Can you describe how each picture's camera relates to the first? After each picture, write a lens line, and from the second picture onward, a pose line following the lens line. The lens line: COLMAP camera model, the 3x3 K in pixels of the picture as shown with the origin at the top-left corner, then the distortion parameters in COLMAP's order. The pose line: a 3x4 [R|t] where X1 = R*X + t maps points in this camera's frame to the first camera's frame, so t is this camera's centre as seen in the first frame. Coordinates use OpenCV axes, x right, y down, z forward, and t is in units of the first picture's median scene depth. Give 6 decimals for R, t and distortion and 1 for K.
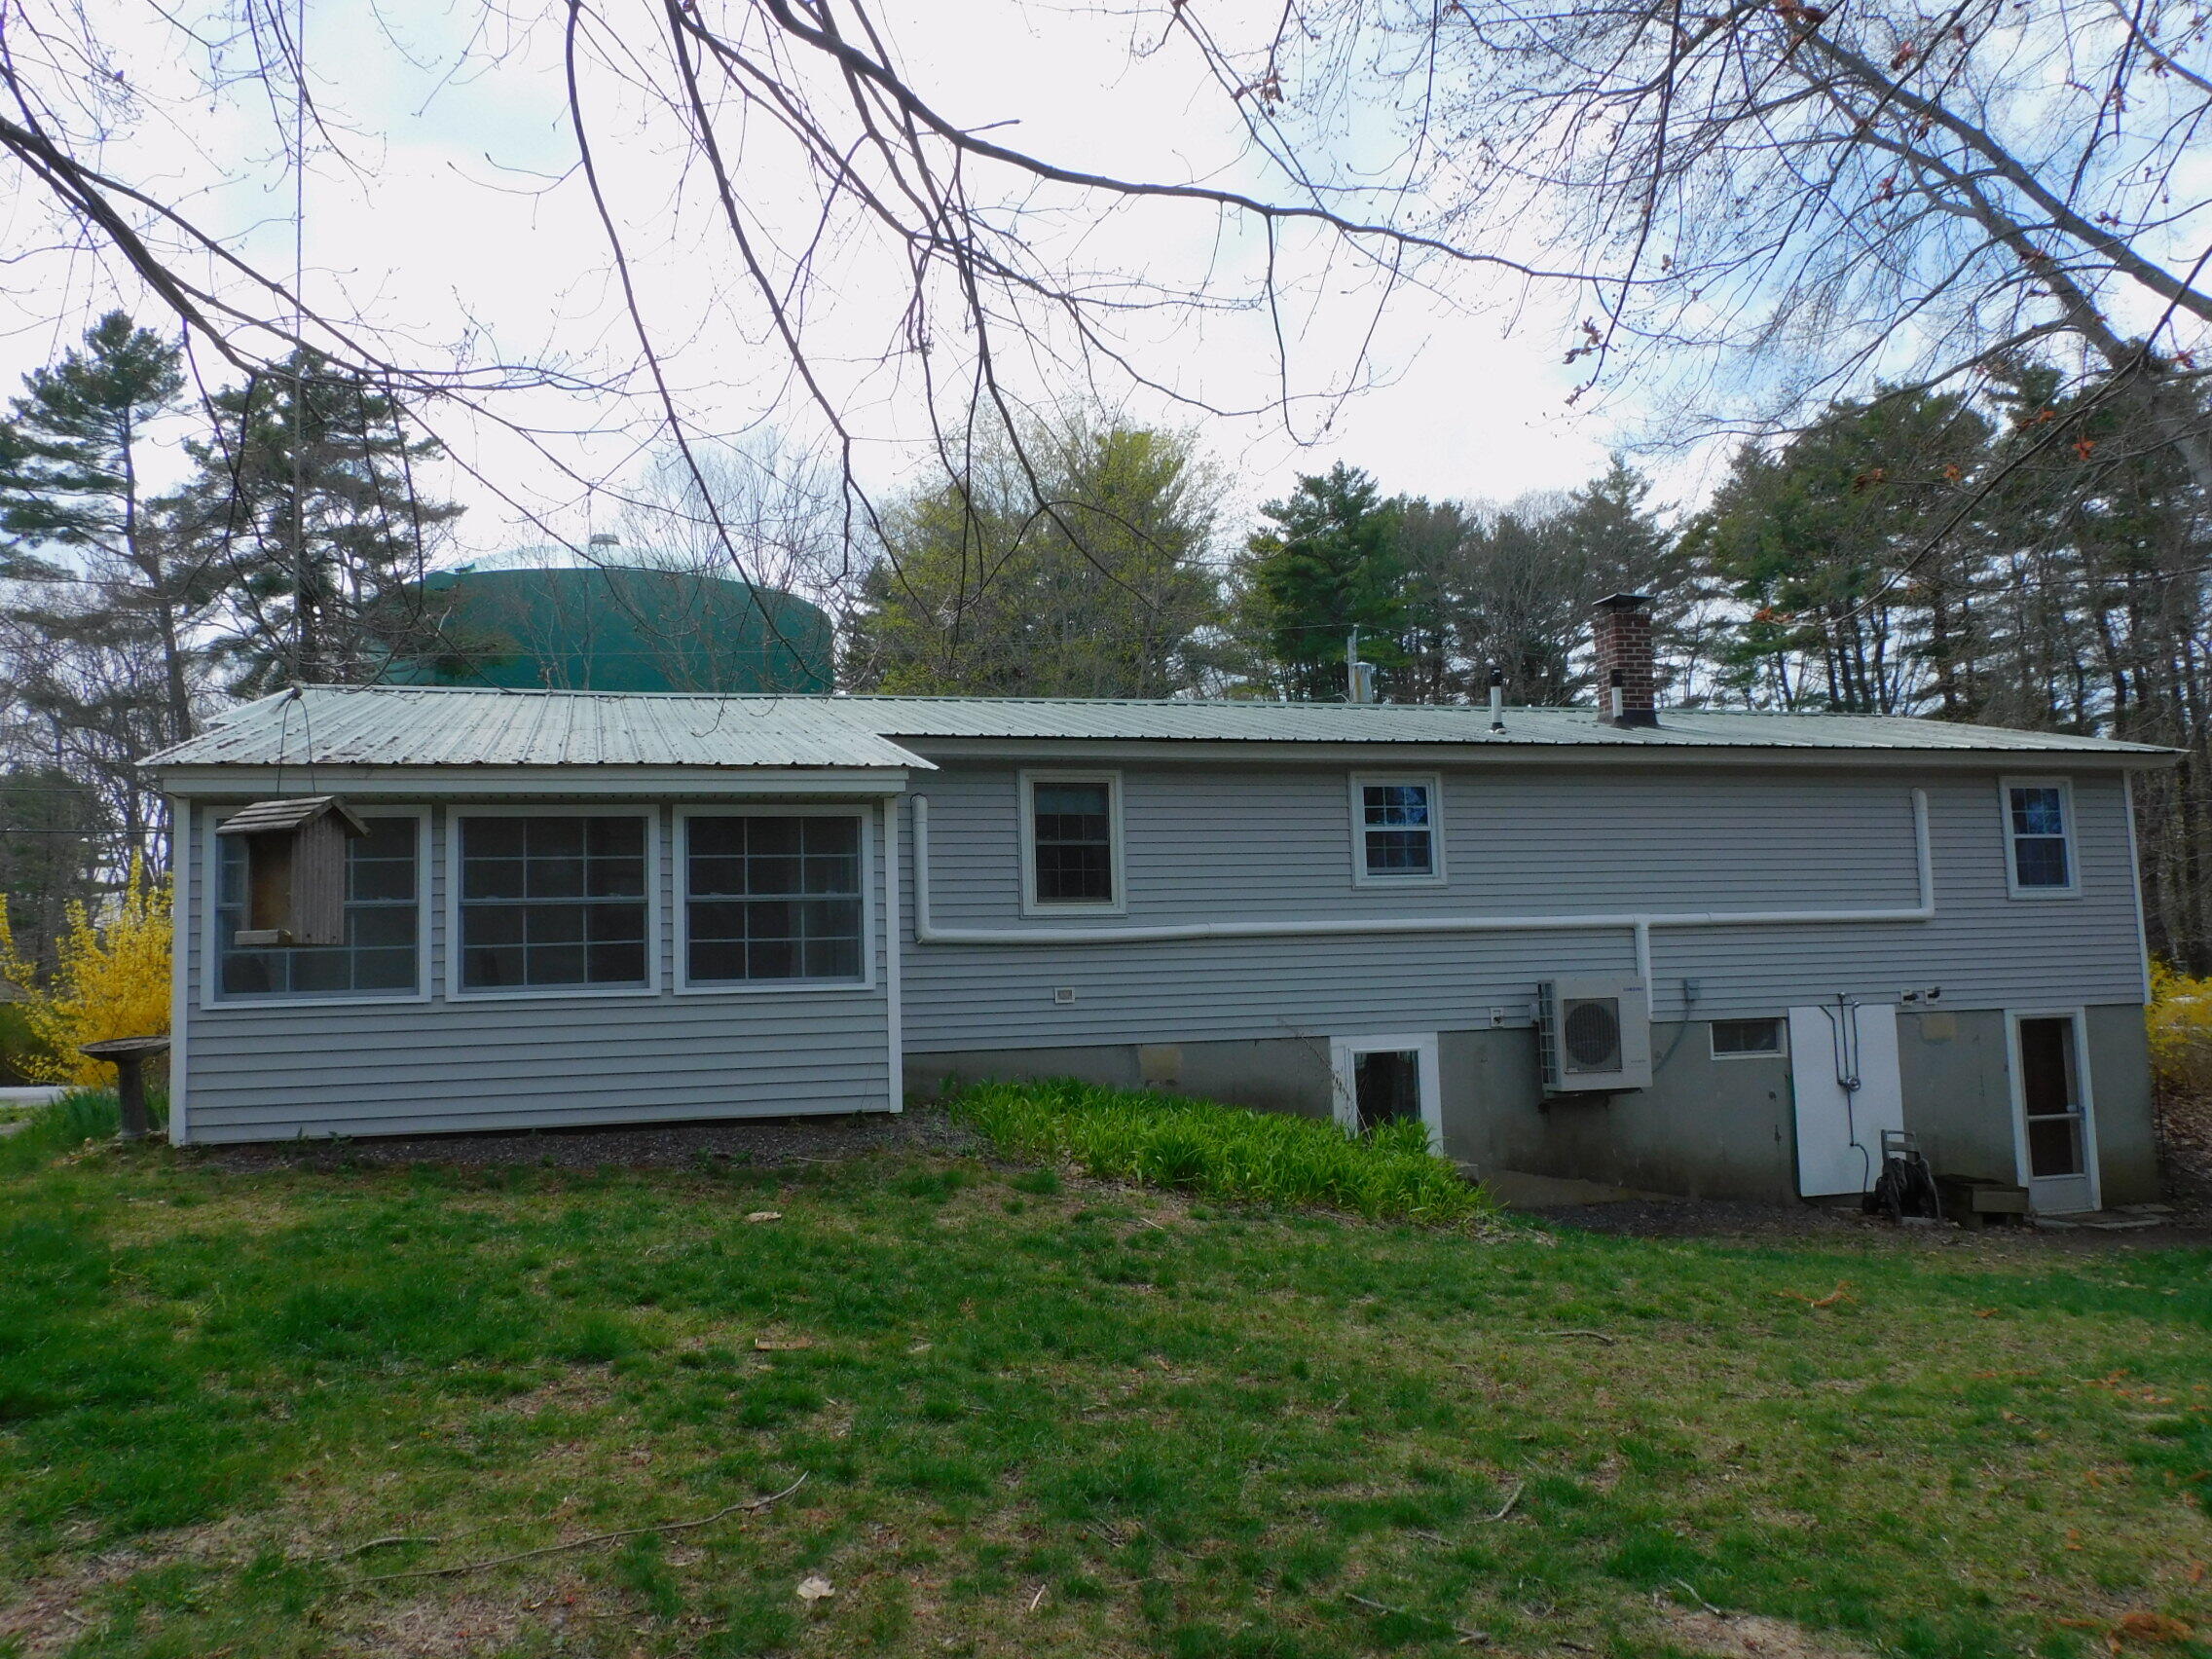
lens RADIAL K [[1767.0, 0, 1106.0], [0, 1767.0, 829.5], [0, 0, 1]] dist [-0.000531, 0.002590]
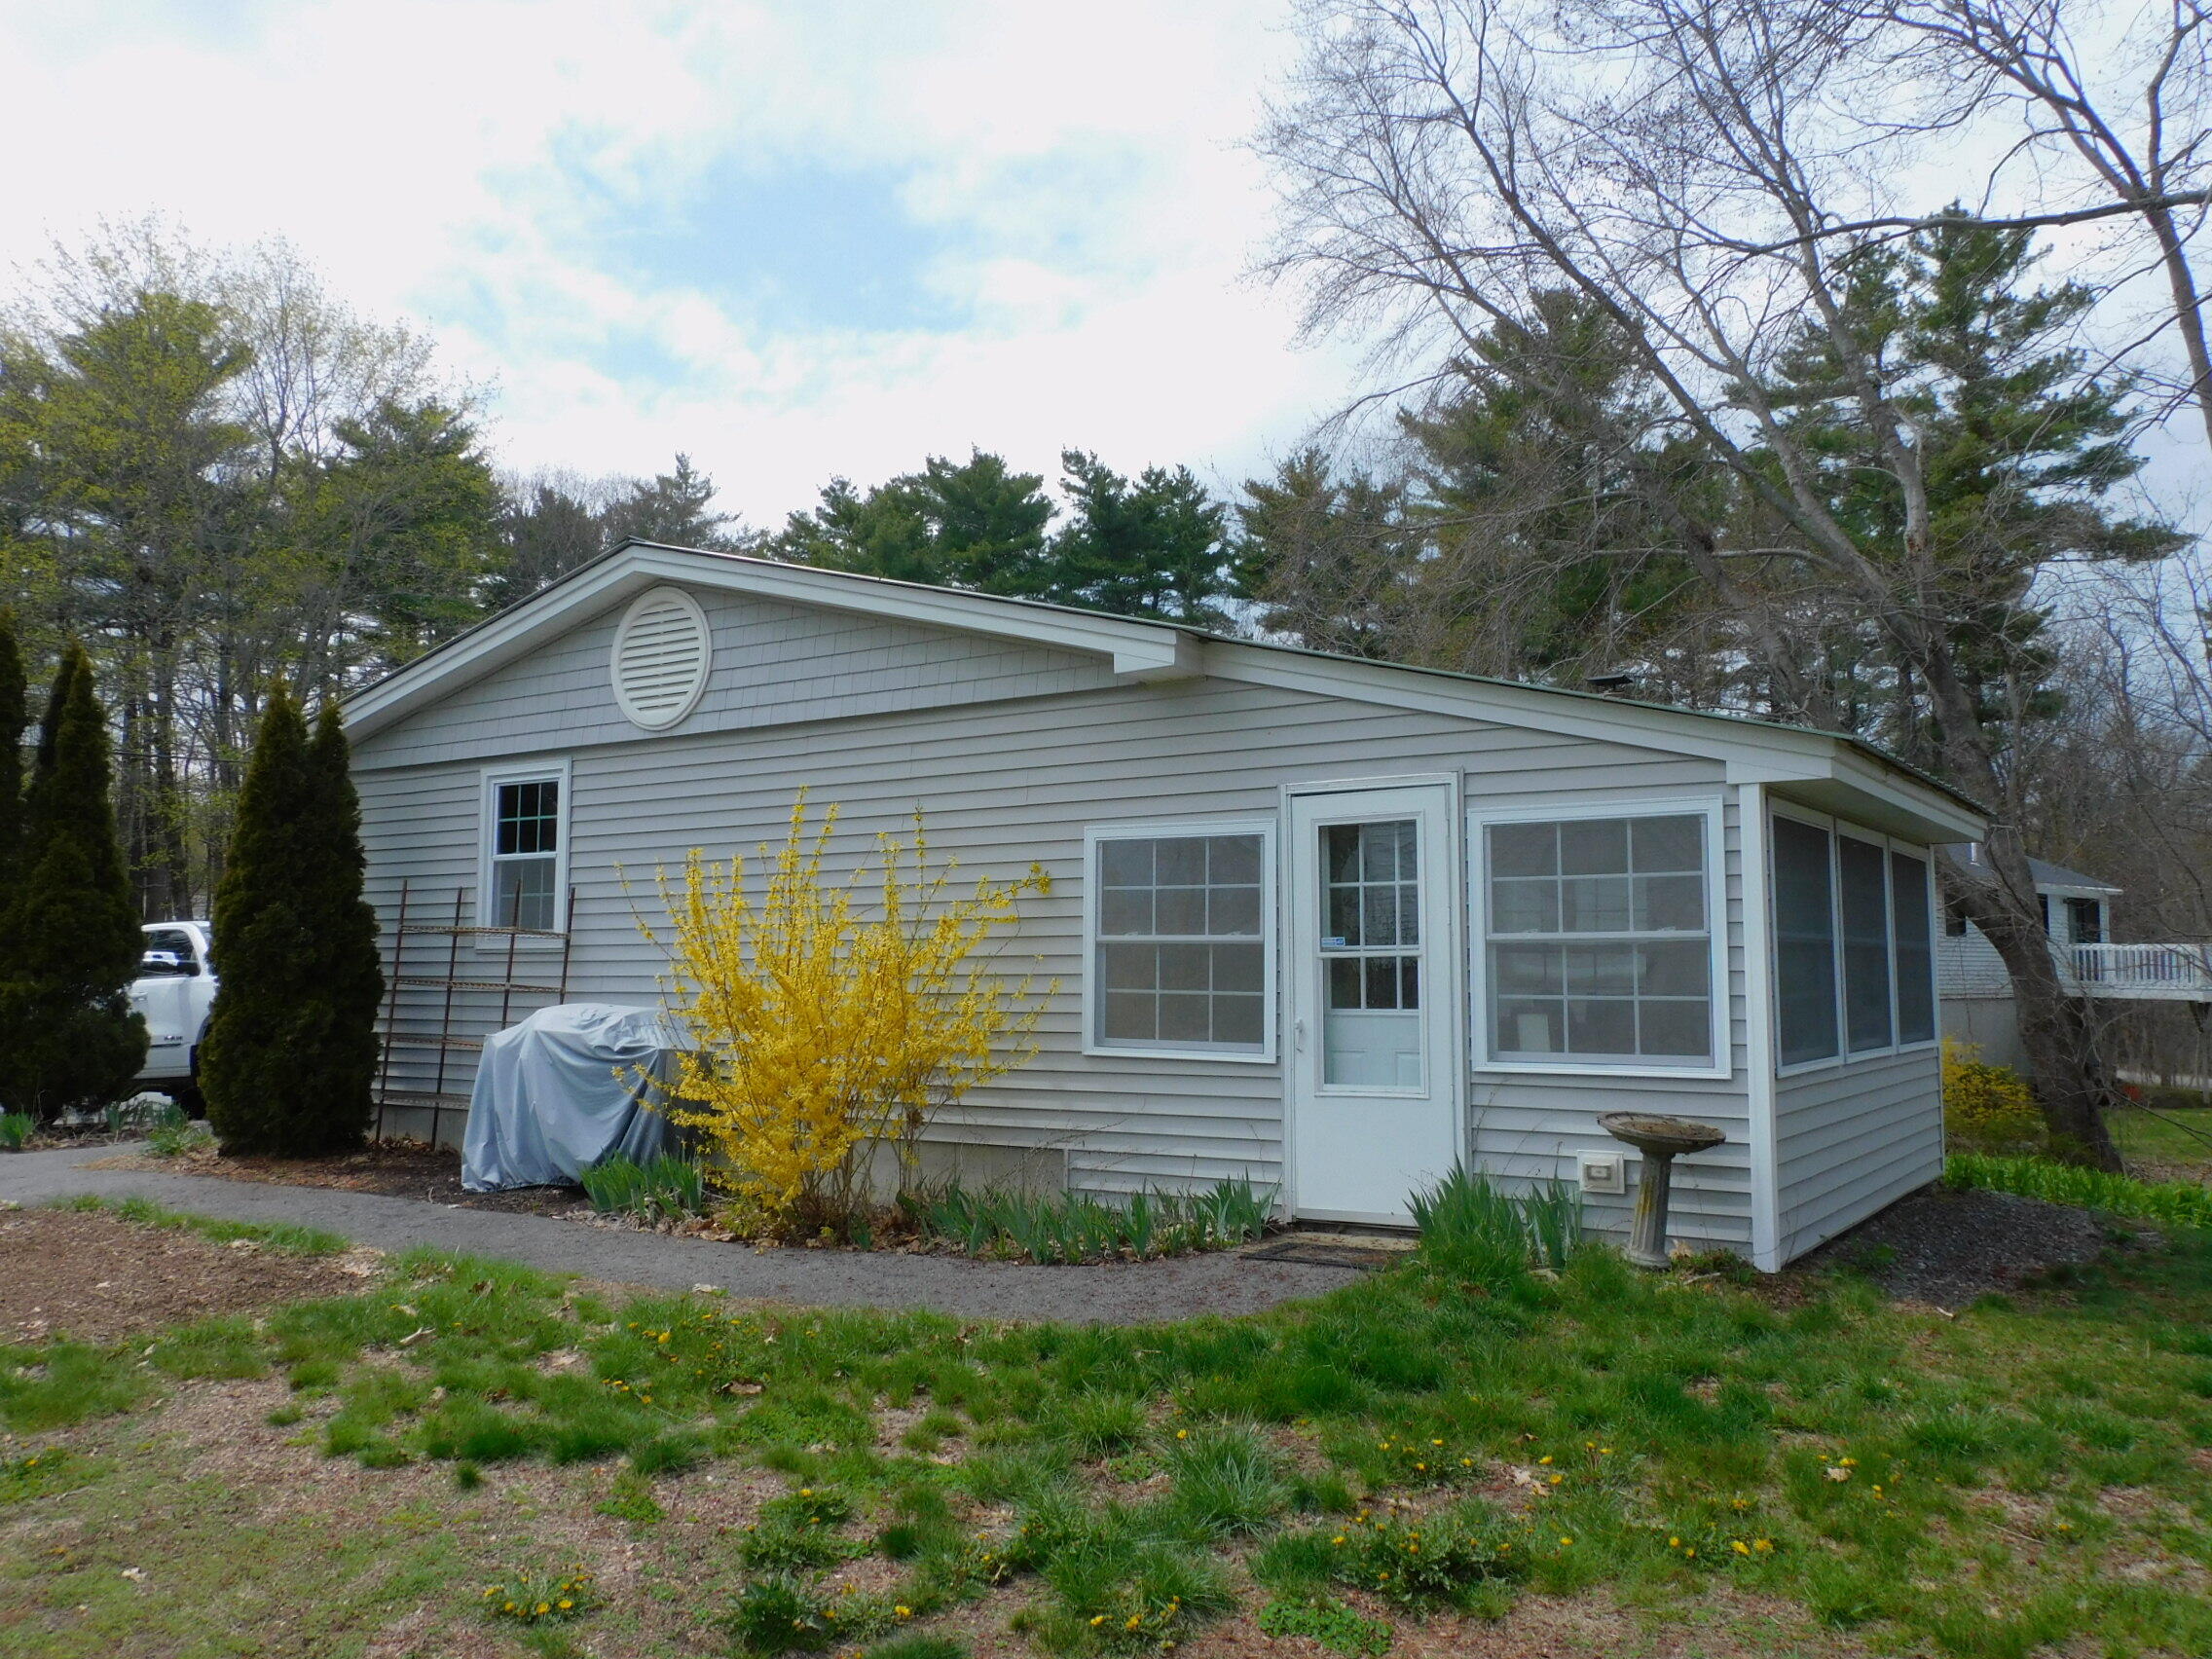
lens RADIAL K [[1771.6, 0, 1150.3], [0, 1771.6, 769.9], [0, 0, 1]] dist [0.004496, -0.000743]
pose [[0.759584, 0.109718, 0.641088, -0.675322], [-0.089498, 0.993925, -0.064064, 0.024253], [-0.644222, -0.008714, 0.764789, 0.336051]]
